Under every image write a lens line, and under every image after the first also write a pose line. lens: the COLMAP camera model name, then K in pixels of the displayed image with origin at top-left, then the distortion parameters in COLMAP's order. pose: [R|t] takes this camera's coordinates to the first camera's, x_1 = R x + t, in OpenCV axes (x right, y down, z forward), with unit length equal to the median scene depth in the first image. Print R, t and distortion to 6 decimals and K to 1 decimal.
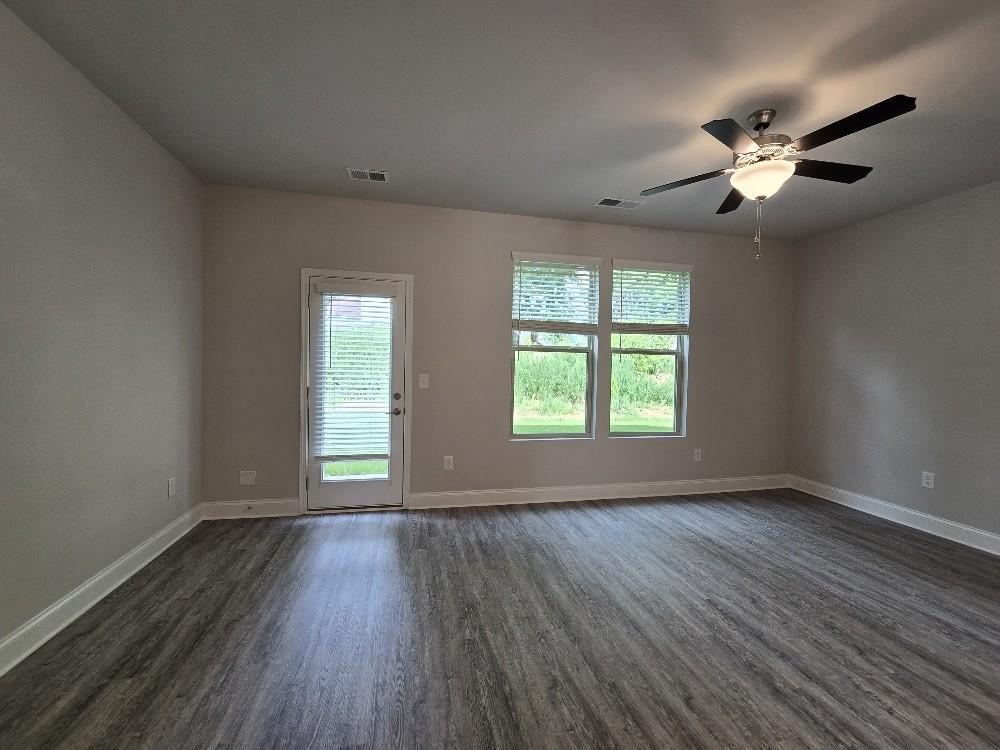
lens RADIAL K [[410.3, 0, 495.6], [0, 410.3, 374.5], [0, 0, 1]] dist [-0.001409, 0.000356]
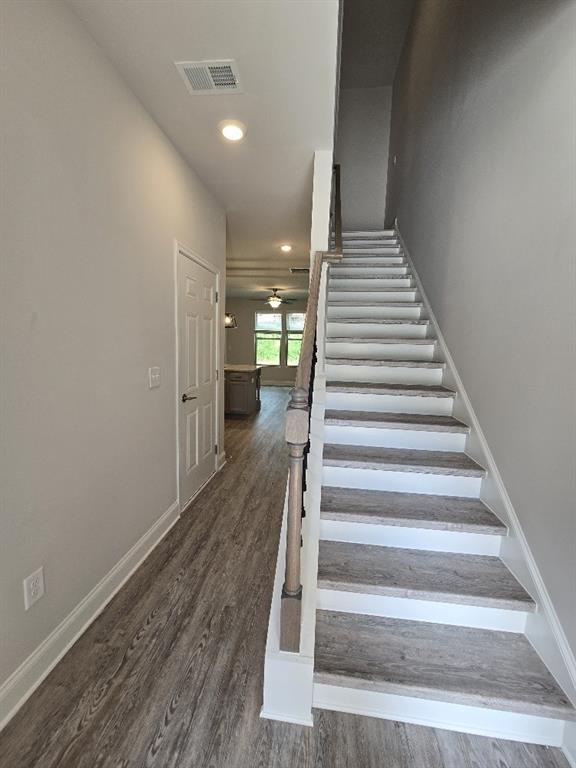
lens RADIAL K [[315.1, 0, 286.8], [0, 315.1, 380.0], [0, 0, 1]] dist [-0.001409, 0.000356]
pose [[0.946510, 0.043366, -0.319746, 1.176494], [-0.020639, 0.997035, 0.074129, 0.073698], [0.322013, -0.063564, 0.944599, -1.365751]]
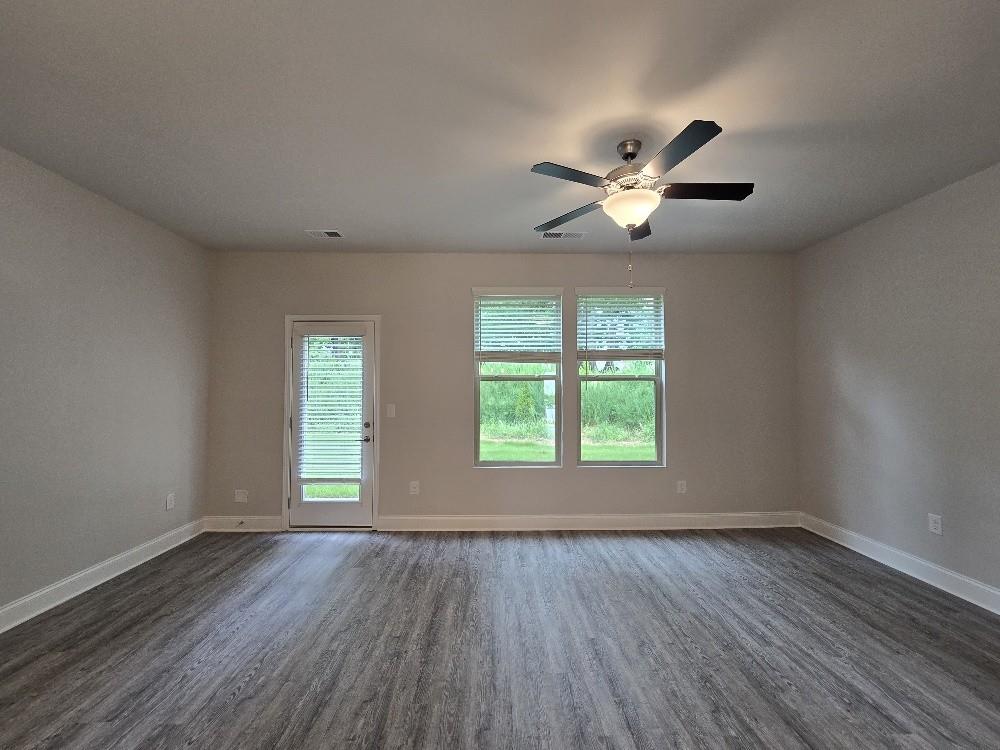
lens RADIAL K [[409.0, 0, 499.7], [0, 409.0, 378.4], [0, 0, 1]] dist [-0.000182, 0.000294]
pose [[0.981005, -0.024465, -0.192435, 0.325077], [0.014025, 0.998364, -0.055428, -0.006499], [0.193476, 0.051676, 0.979743, -0.010505]]
